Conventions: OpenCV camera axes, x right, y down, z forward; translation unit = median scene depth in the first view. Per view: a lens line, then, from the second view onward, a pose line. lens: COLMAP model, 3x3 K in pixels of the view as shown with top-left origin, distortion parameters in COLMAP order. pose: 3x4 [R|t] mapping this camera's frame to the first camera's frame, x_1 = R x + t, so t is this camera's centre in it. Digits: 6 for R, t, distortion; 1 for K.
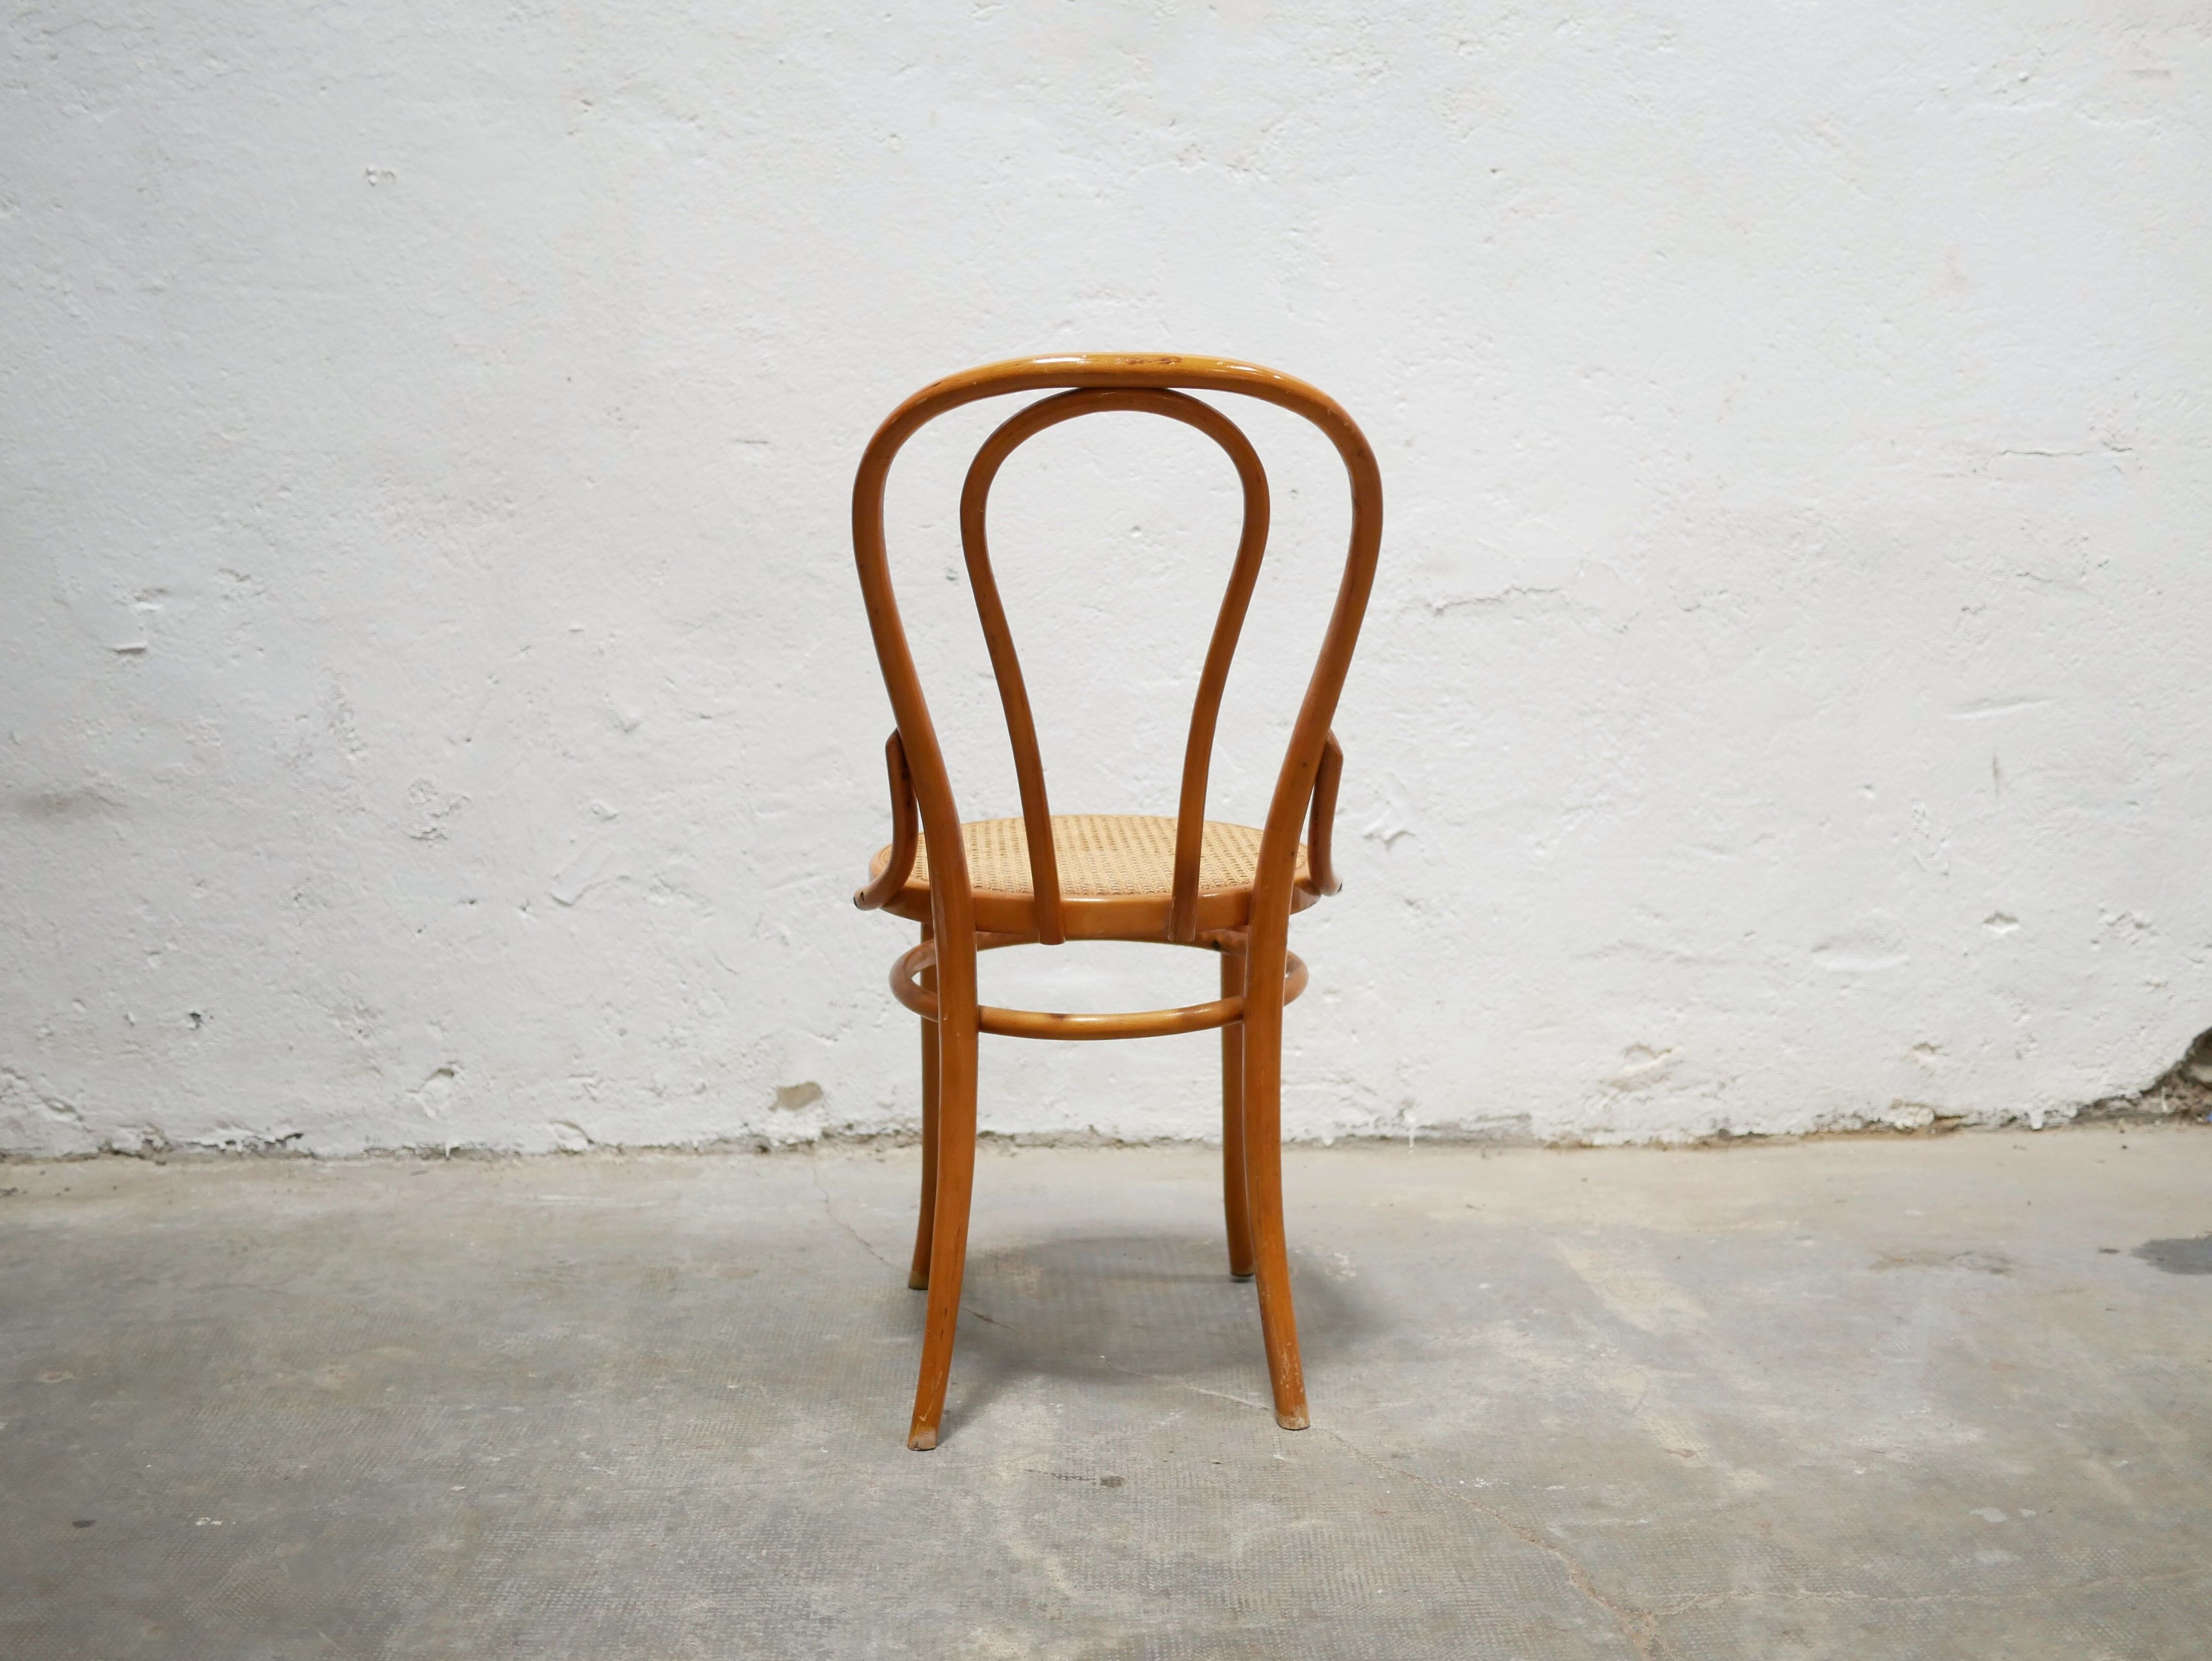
lens RADIAL K [[2526.7, 0, 1109.0], [0, 2526.7, 824.4], [0, 0, 1]] dist [-0.015786, 0.000000]
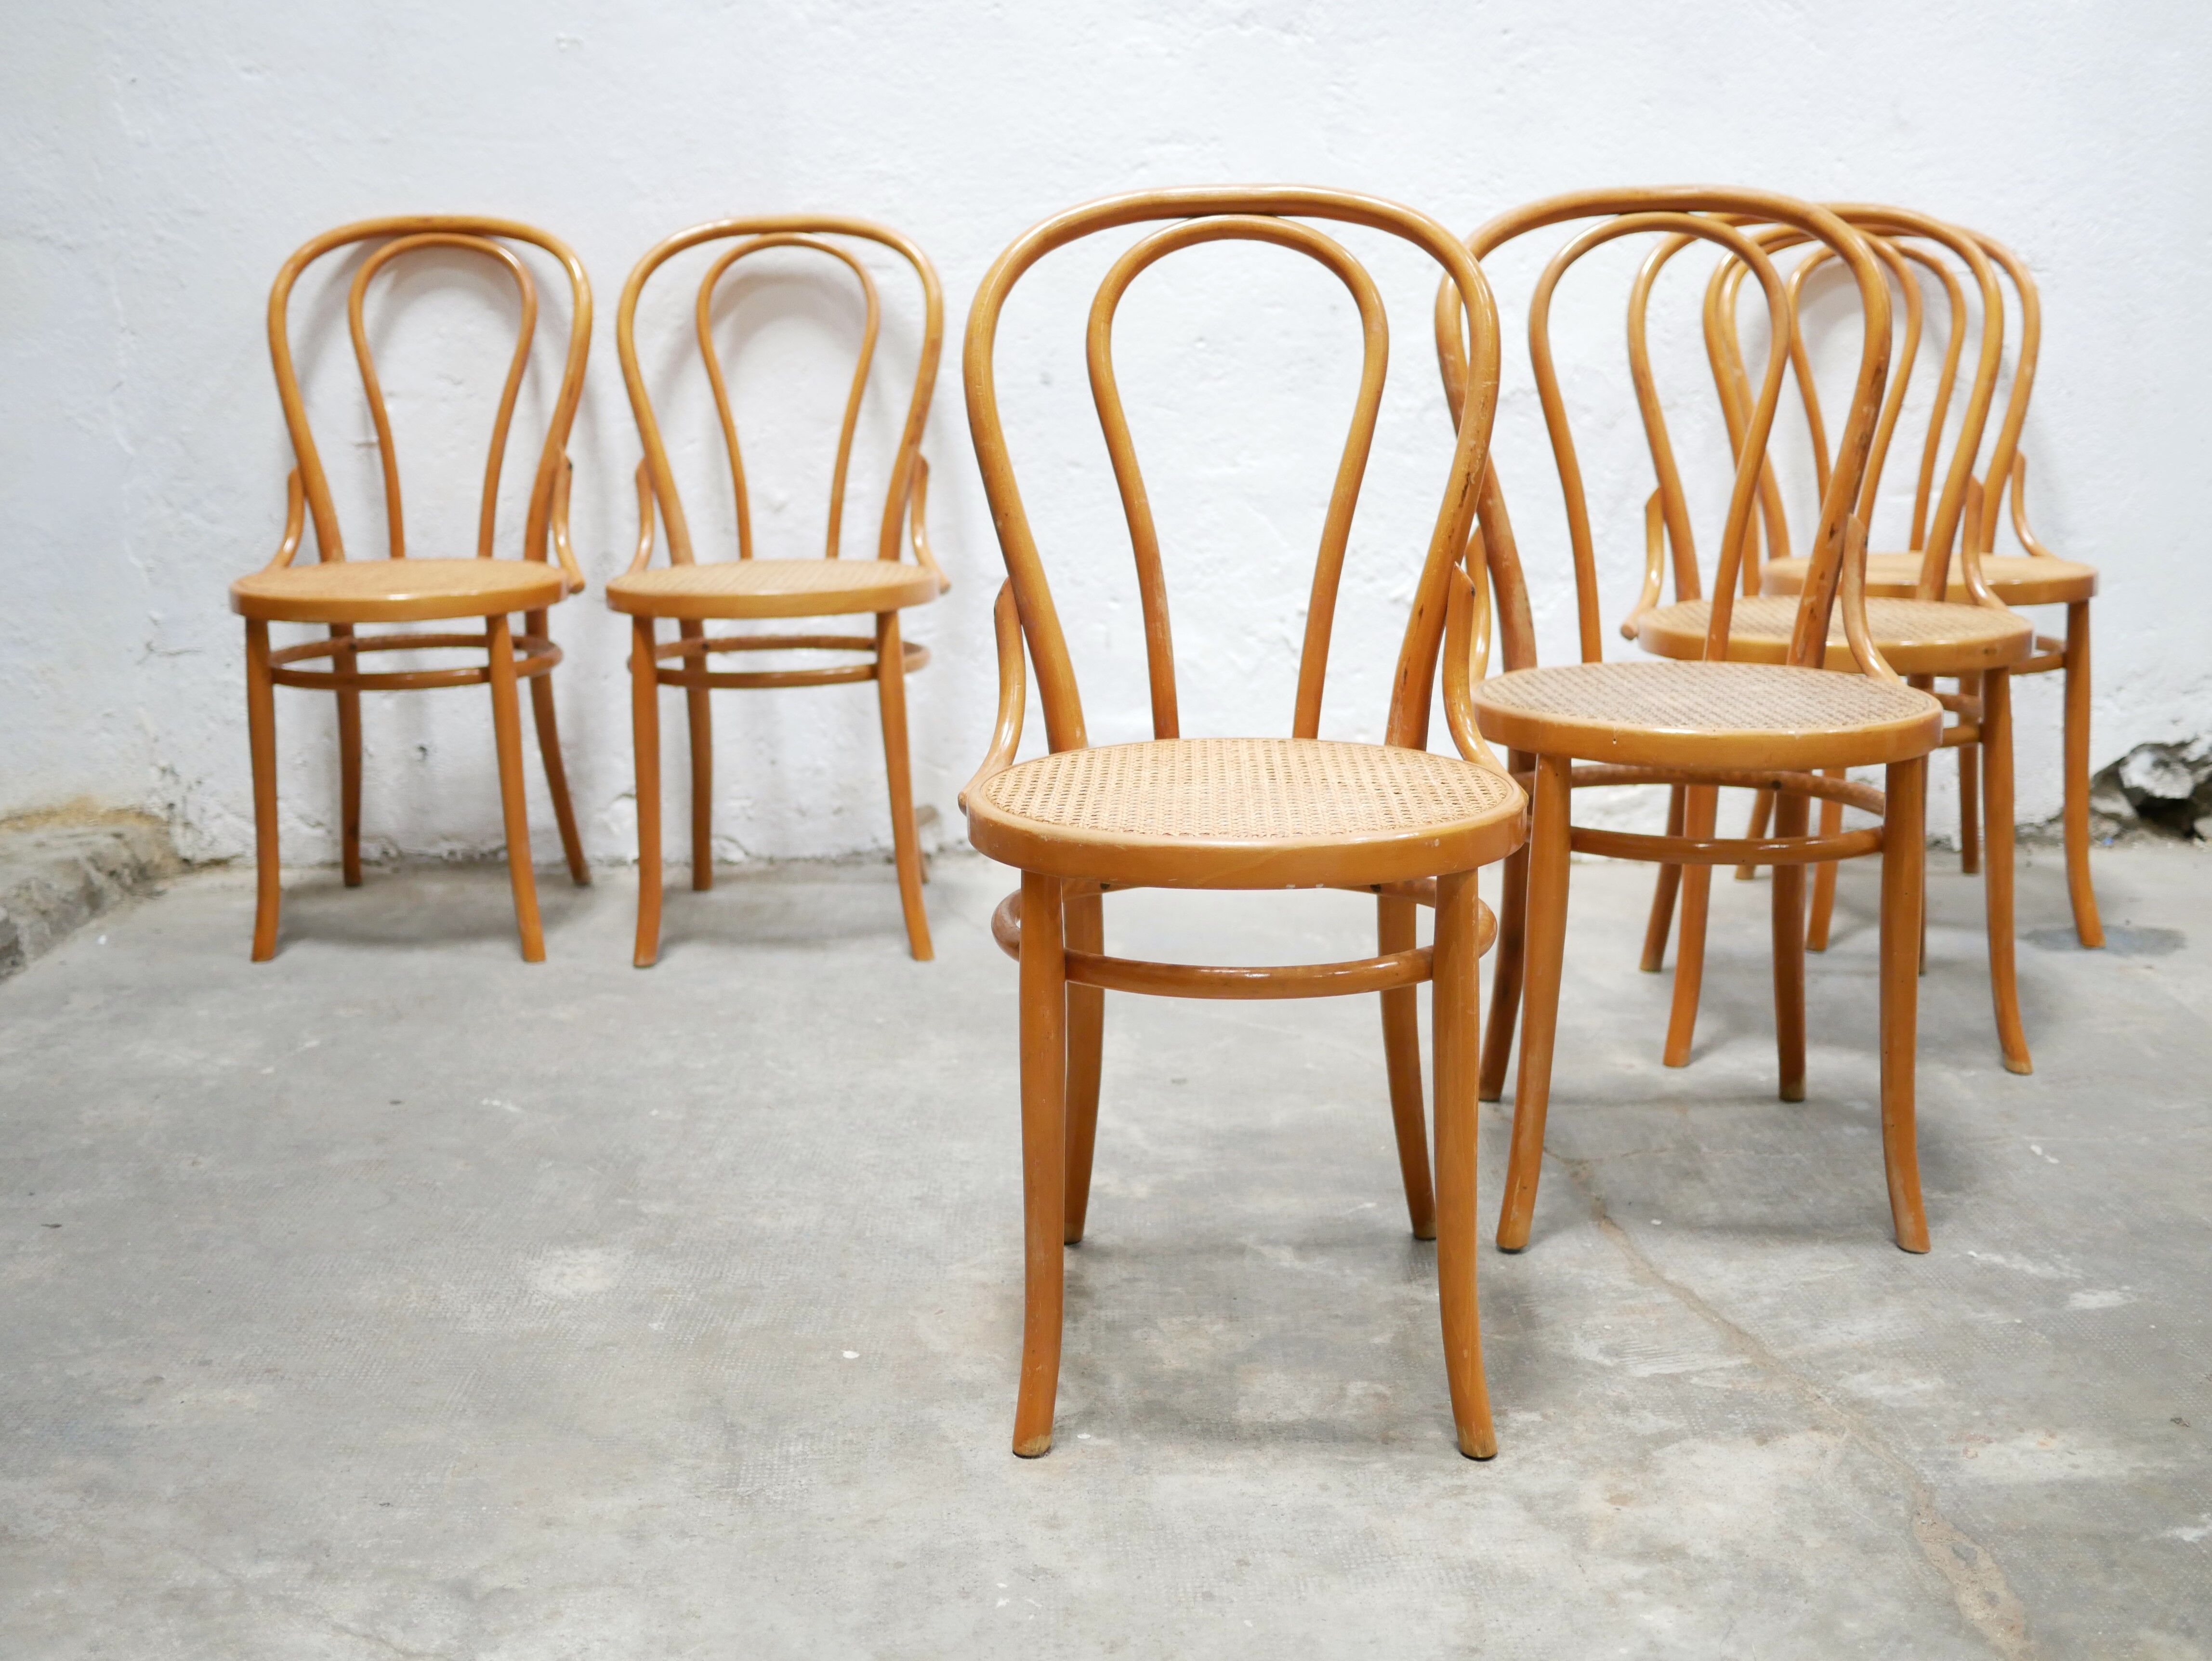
lens RADIAL K [[2469.7, 0, 1100.4], [0, 2469.7, 828.2], [0, 0, 1]] dist [-0.015696, 0.000000]
pose [[0.999593, 0.003017, -0.028366, -0.002656], [-0.000943, 0.997344, 0.072823, 0.028374], [0.028511, -0.072766, 0.996941, -0.181208]]
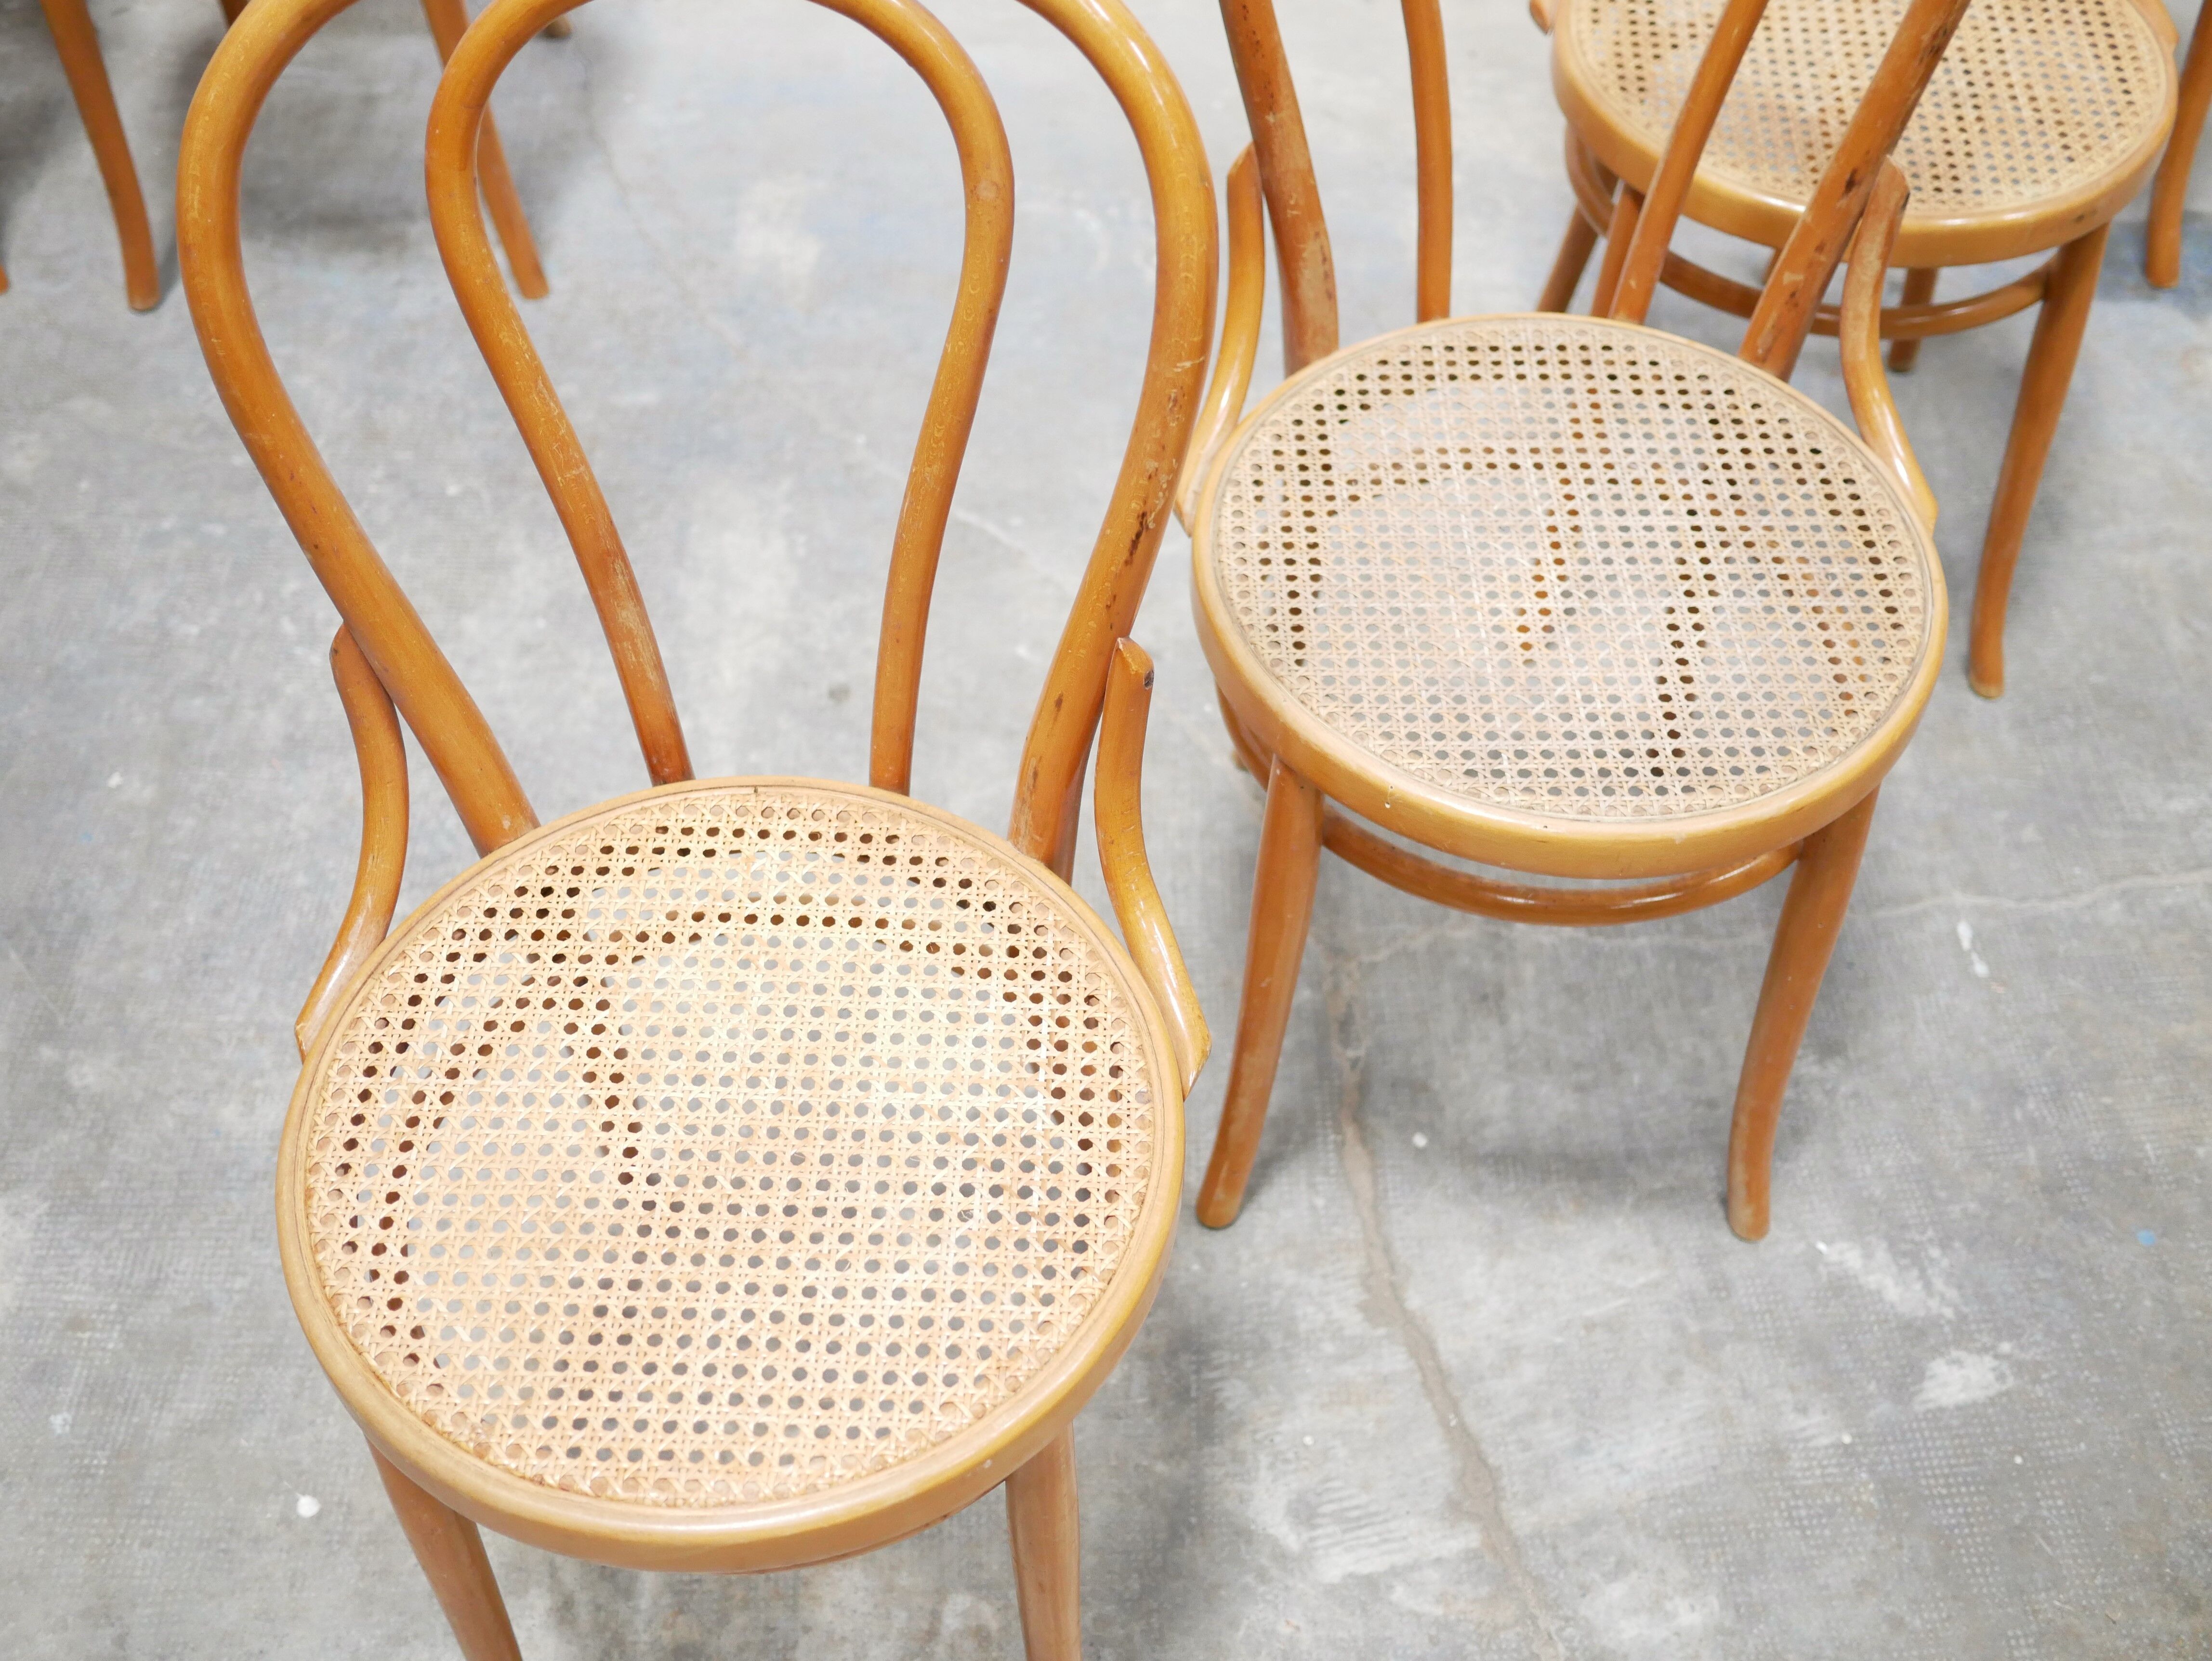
lens RADIAL K [[2469.7, 0, 1100.5], [0, 2469.7, 817.6], [0, 0, 1]] dist [-0.015696, 0.000000]
pose [[0.999608, 0.026403, -0.009268, 0.078414], [-0.013138, 0.735258, 0.677660, -0.240346], [0.024707, -0.677273, 0.735317, 0.208909]]
